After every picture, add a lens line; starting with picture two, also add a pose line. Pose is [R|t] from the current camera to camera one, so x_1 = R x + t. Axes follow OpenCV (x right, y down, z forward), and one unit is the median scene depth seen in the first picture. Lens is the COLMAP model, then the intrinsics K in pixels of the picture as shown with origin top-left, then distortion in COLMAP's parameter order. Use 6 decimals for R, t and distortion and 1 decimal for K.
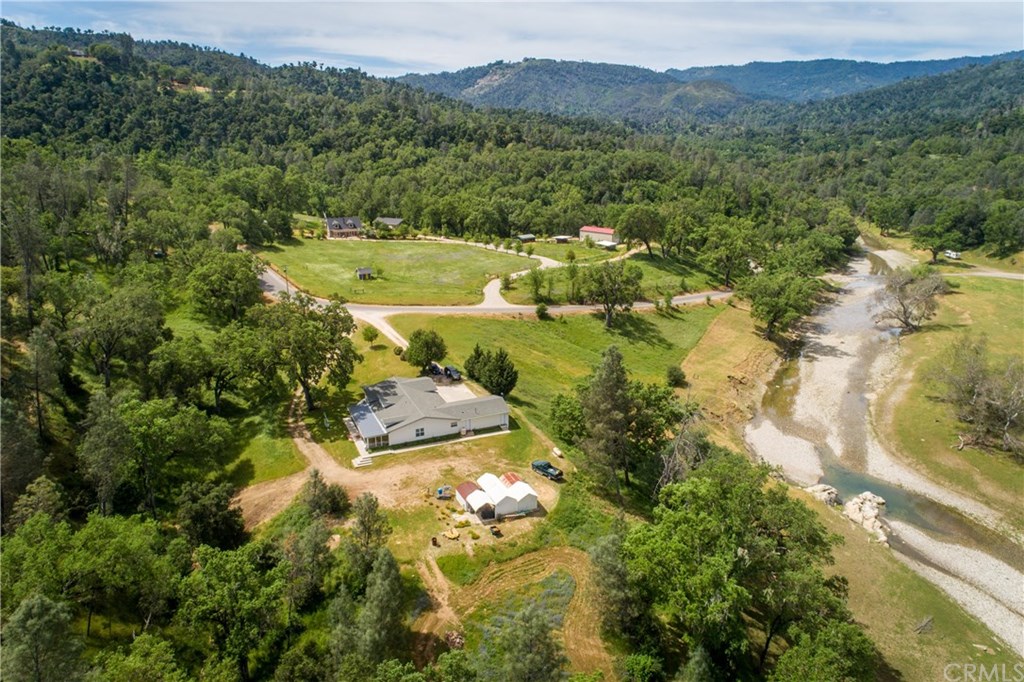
lens RADIAL K [[683.0, 0, 512.9], [0, 683.0, 342.2], [0, 0, 1]] dist [0.020780, 0.011716]
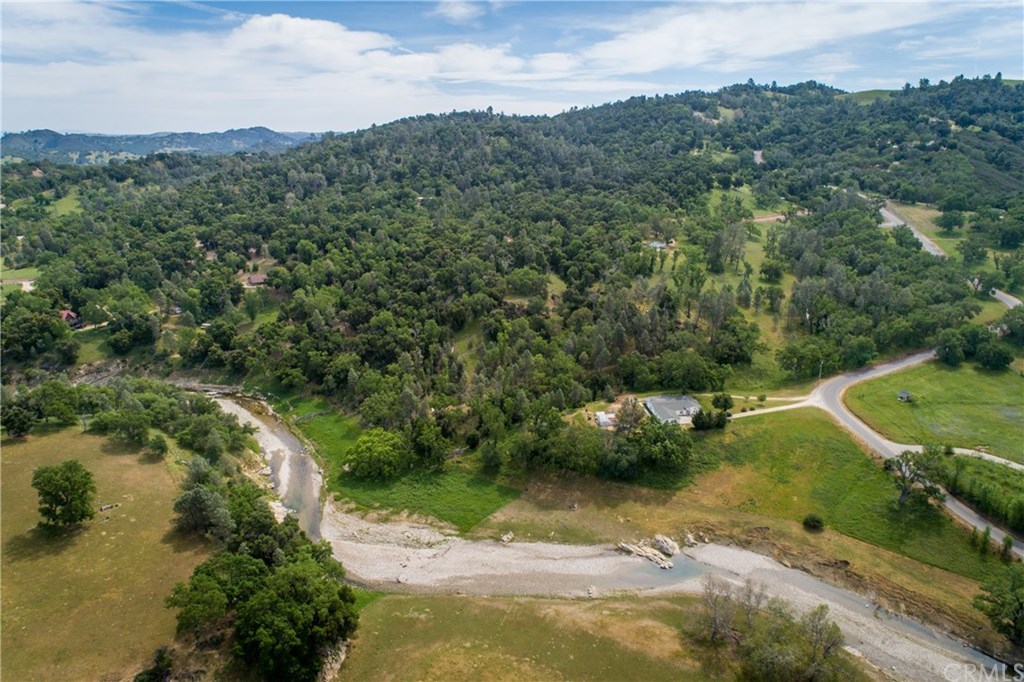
lens RADIAL K [[683.0, 0, 509.2], [0, 683.0, 317.0], [0, 0, 1]] dist [0.020780, 0.011716]
pose [[-0.289554, 0.256864, -0.922052, 0.861183], [-0.271620, 0.901666, 0.336483, -0.334855], [0.917813, 0.347878, -0.191312, 0.315140]]
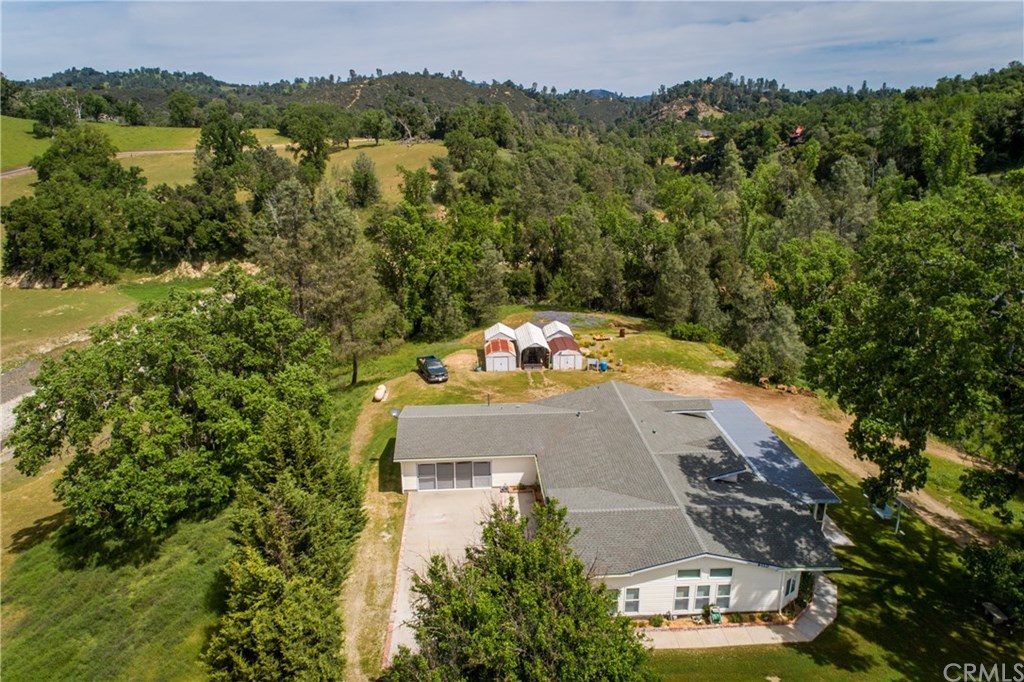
lens RADIAL K [[683.0, 0, 514.1], [0, 683.0, 349.3], [0, 0, 1]] dist [0.020780, 0.011716]
pose [[-0.941755, -0.102258, 0.320376, -0.074439], [0.107154, 0.811758, 0.574079, -0.061457], [-0.318772, 0.574972, -0.753520, 0.480288]]
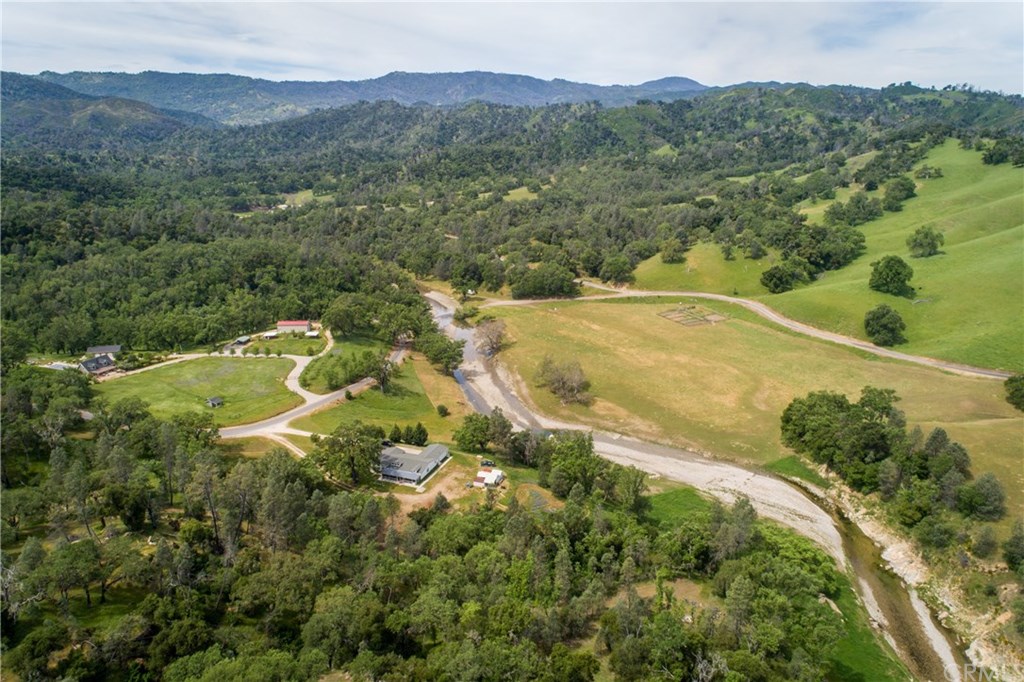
lens RADIAL K [[683.0, 0, 511.6], [0, 683.0, 338.1], [0, 0, 1]] dist [0.020780, 0.011716]
pose [[0.704609, -0.210503, 0.677654, -0.473850], [0.217143, 0.973137, 0.076511, -0.136080], [-0.675556, 0.093237, 0.731390, -0.286809]]
